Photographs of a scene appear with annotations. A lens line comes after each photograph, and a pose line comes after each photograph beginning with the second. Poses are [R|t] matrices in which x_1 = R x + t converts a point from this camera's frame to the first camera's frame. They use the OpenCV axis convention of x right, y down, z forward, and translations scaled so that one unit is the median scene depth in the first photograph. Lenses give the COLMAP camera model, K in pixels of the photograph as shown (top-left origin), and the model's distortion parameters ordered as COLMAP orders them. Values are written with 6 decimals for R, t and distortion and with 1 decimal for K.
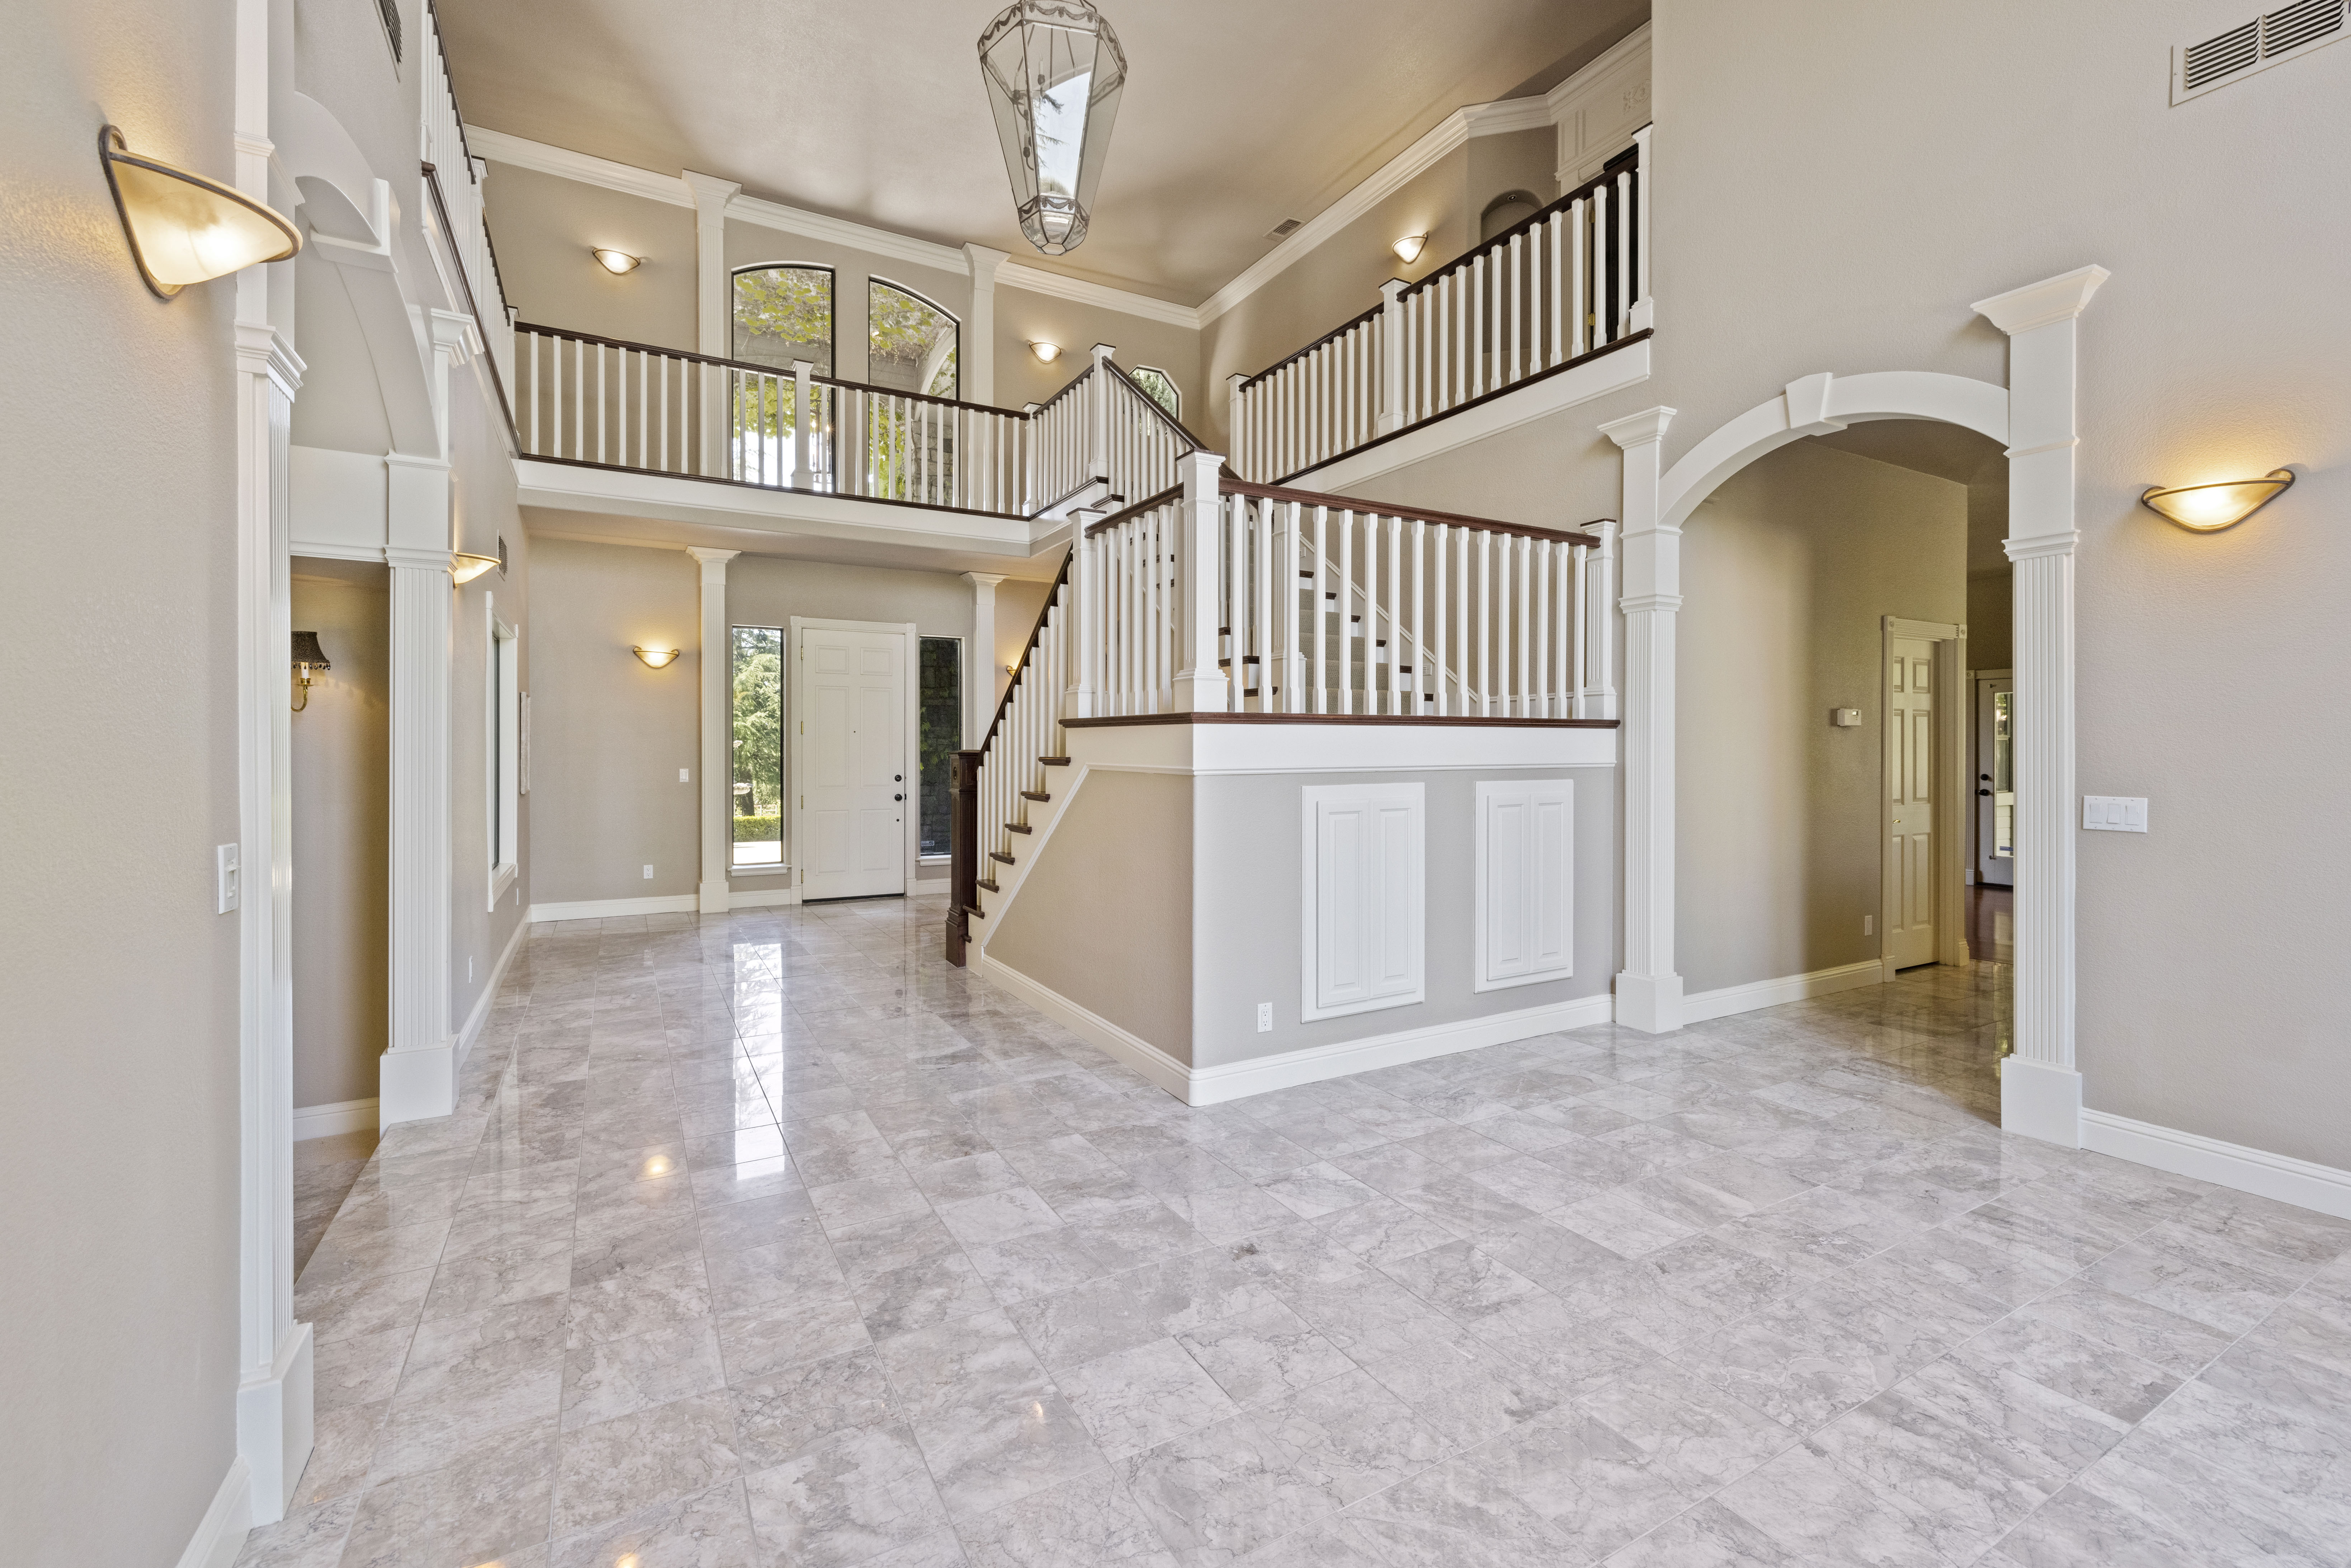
lens RADIAL K [[1001.0, 0, 1175.8], [0, 1001.0, 769.0], [0, 0, 1]] dist [-0.002557, 0.002318]
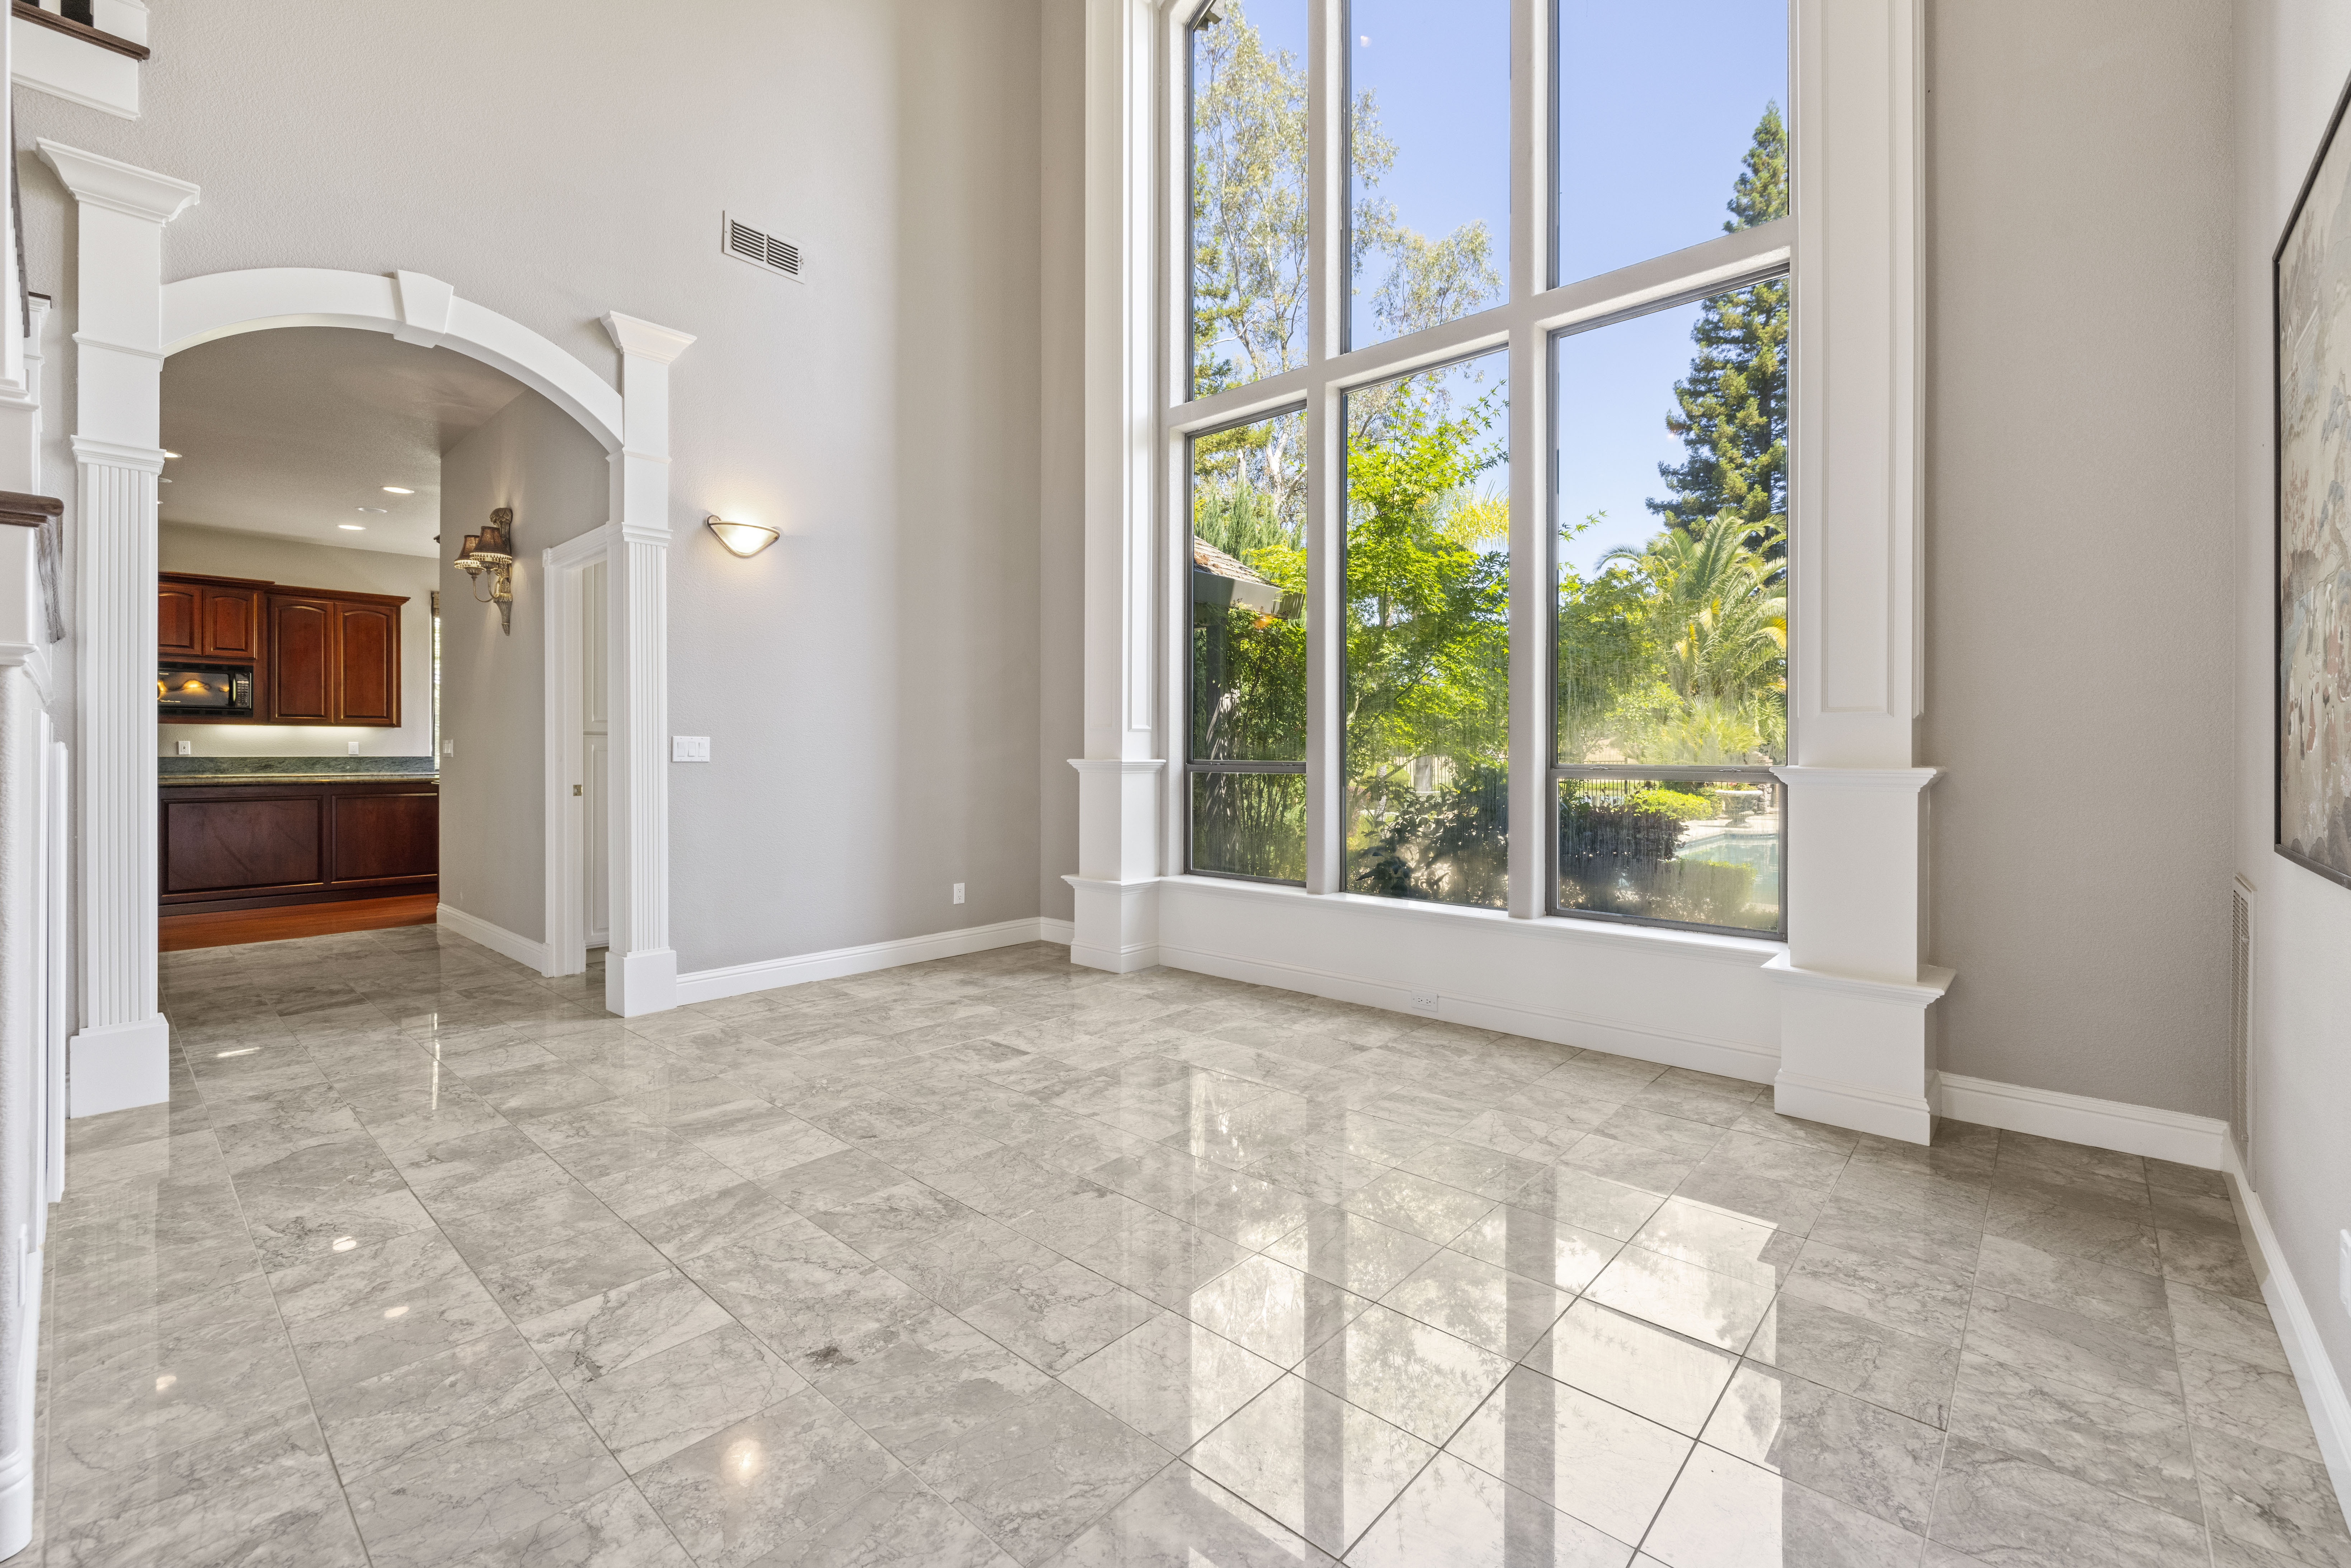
lens RADIAL K [[1001.0, 0, 1180.1], [0, 1001.0, 755.4], [0, 0, 1]] dist [-0.002557, 0.002318]
pose [[-0.329125, -0.004026, 0.944278, -0.609259], [0.016018, 0.999823, 0.009846, 0.056557], [-0.944151, 0.018366, -0.329002, 0.908898]]
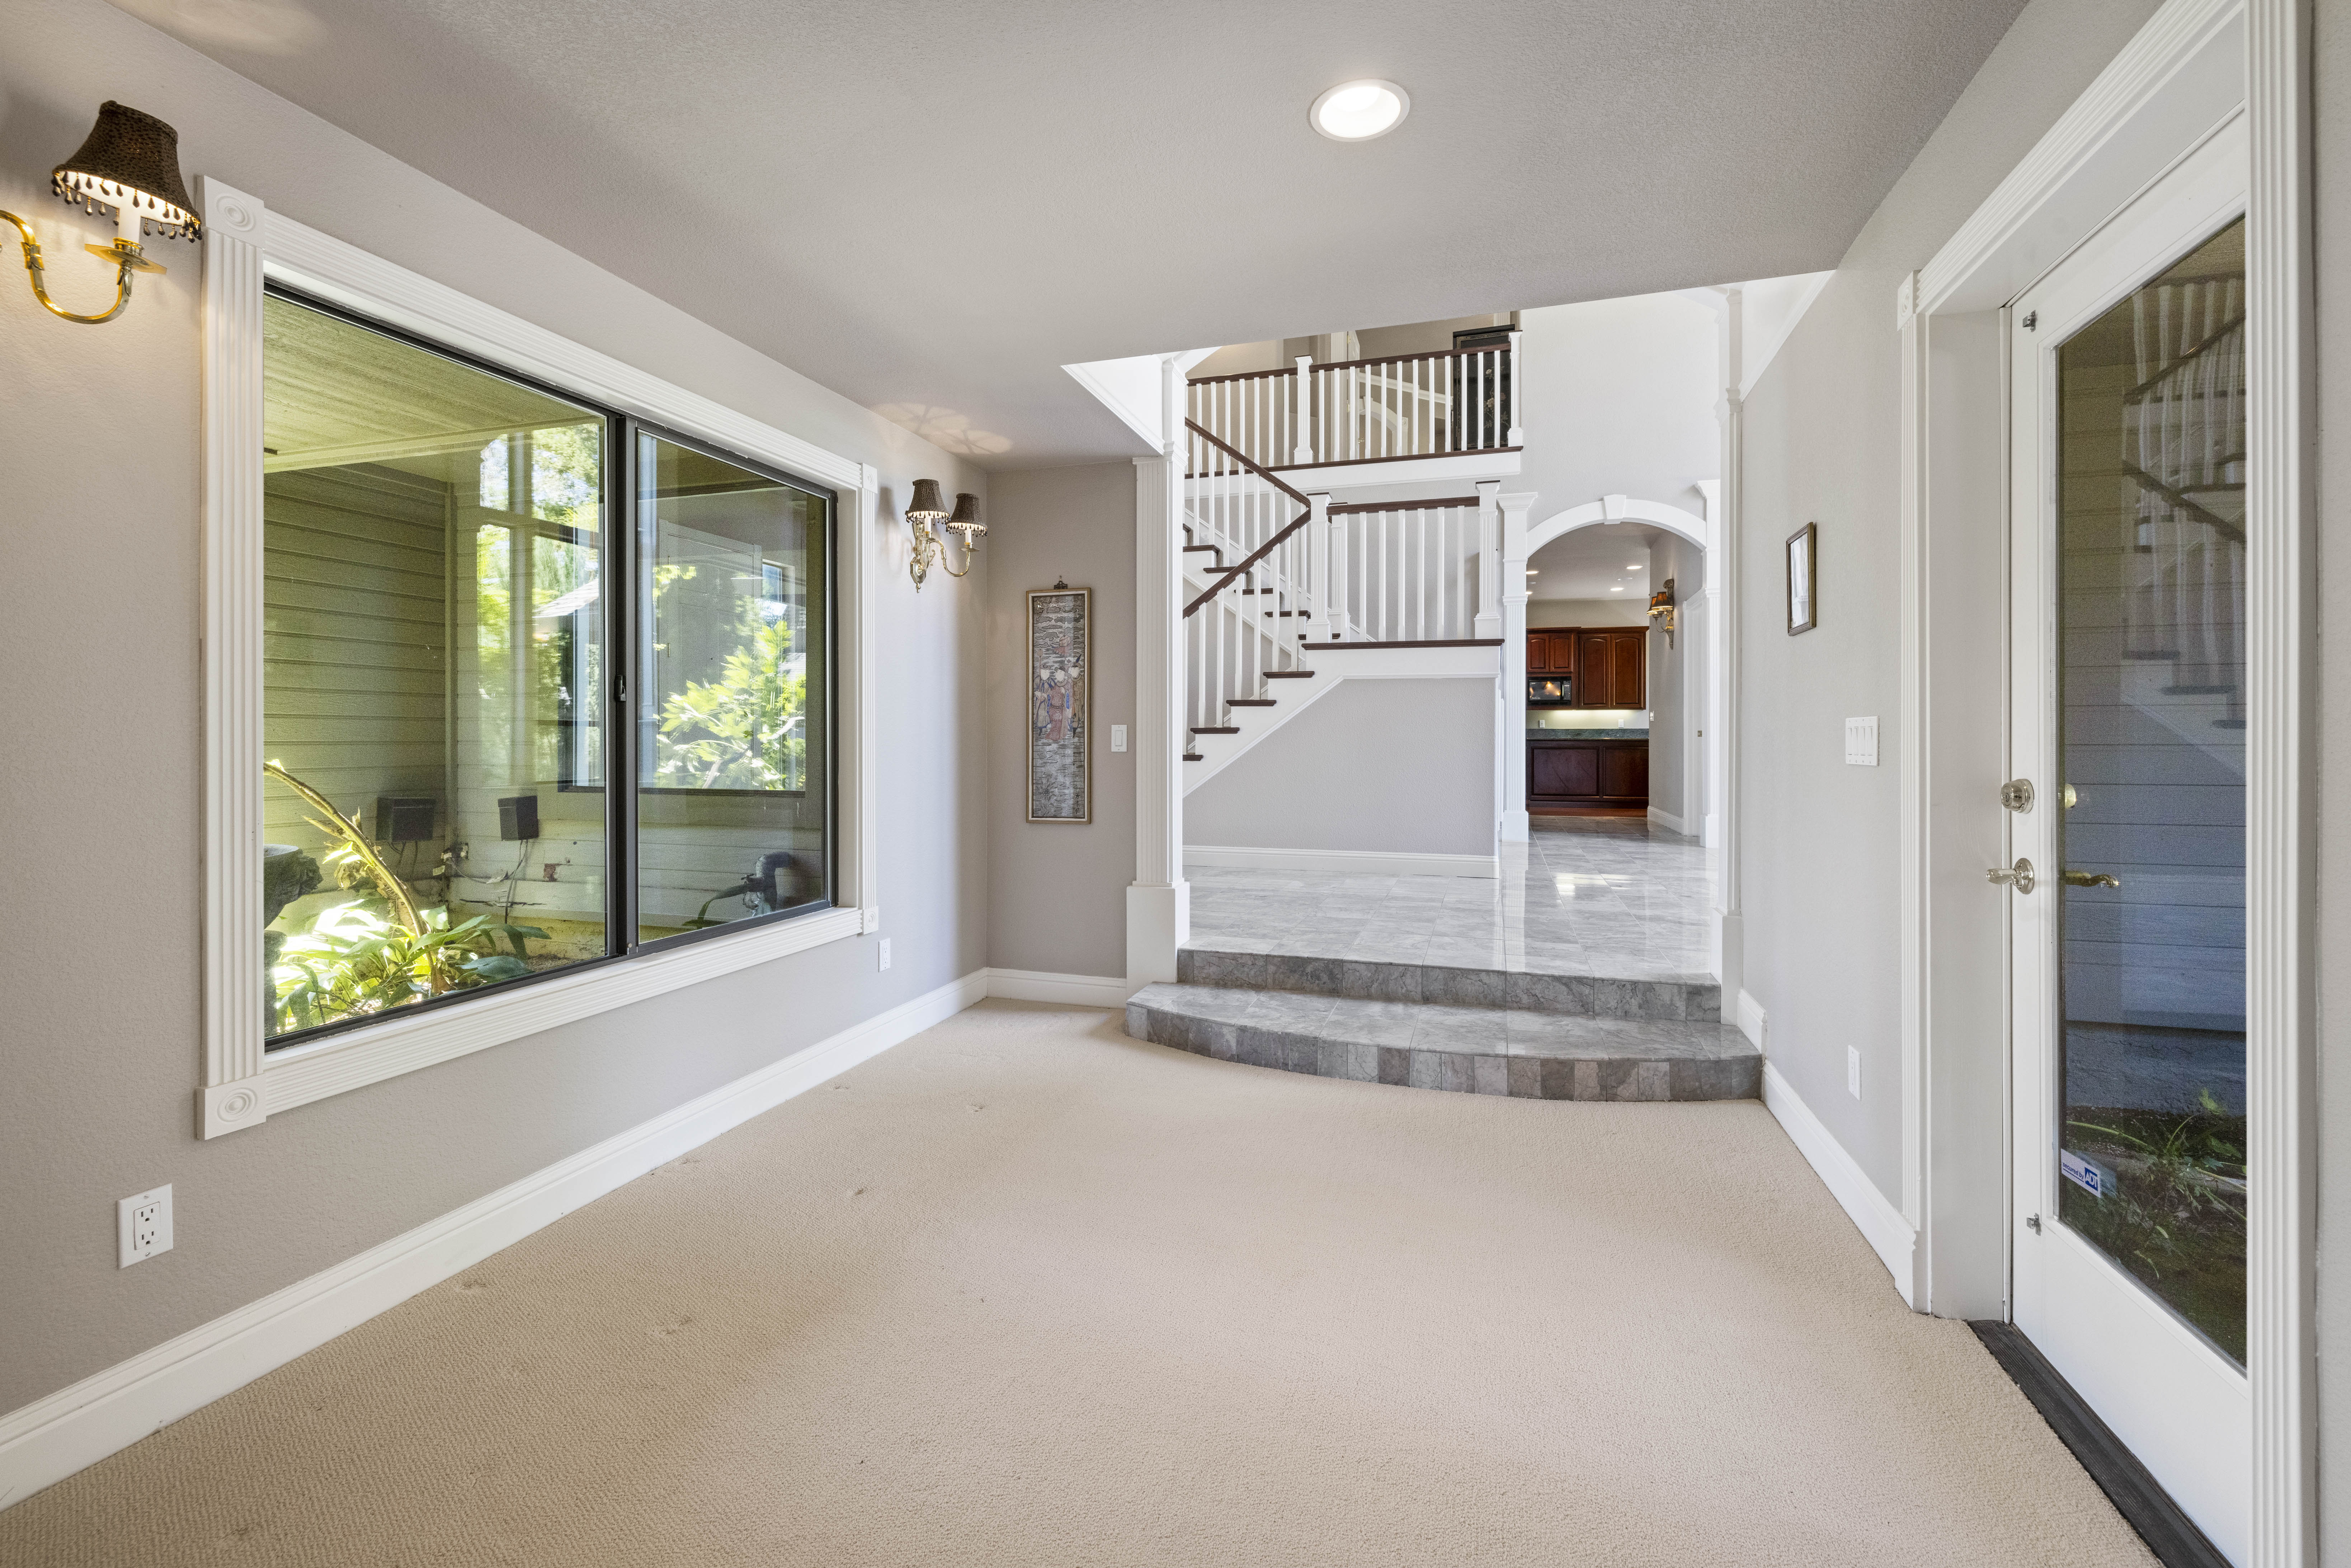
lens RADIAL K [[1001.0, 0, 1175.7], [0, 1001.0, 742.2], [0, 0, 1]] dist [-0.002557, 0.002318]
pose [[0.723559, 0.001045, 0.690262, -1.883143], [0.011658, 0.999838, -0.013733, 0.160633], [-0.690165, 0.017984, 0.723429, 0.234943]]
